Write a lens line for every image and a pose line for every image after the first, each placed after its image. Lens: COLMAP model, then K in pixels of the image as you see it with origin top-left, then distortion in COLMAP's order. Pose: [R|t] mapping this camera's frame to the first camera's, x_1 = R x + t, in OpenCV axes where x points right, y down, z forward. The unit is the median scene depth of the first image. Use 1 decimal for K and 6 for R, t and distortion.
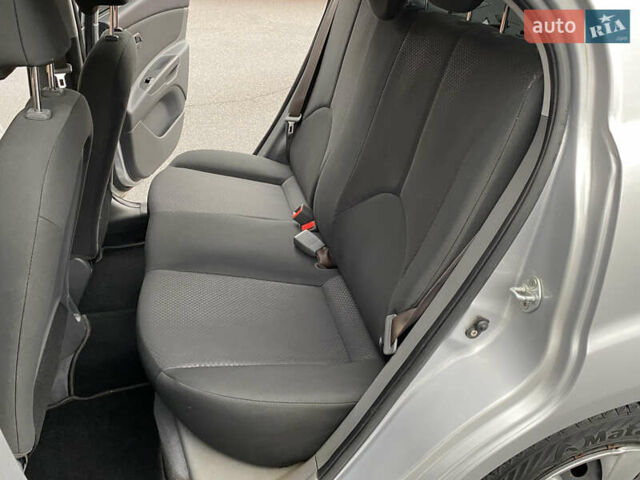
lens RADIAL K [[560.2, 0, 320.0], [0, 560.2, 240.0], [0, 0, 1]] dist [-0.004596, -0.004855]
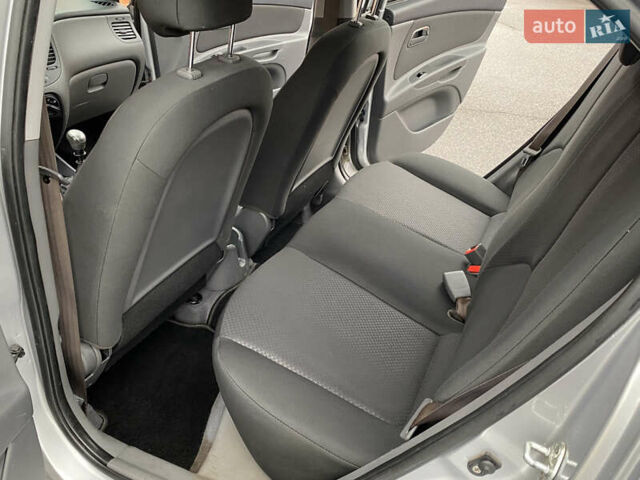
lens RADIAL K [[560.2, 0, 320.0], [0, 560.2, 240.0], [0, 0, 1]] dist [-0.004596, -0.004855]
pose [[0.779534, 0.365058, -0.508979, 0.189591], [-0.362004, 0.925720, 0.109526, -0.065183], [0.511155, 0.098873, 0.853782, 0.099970]]
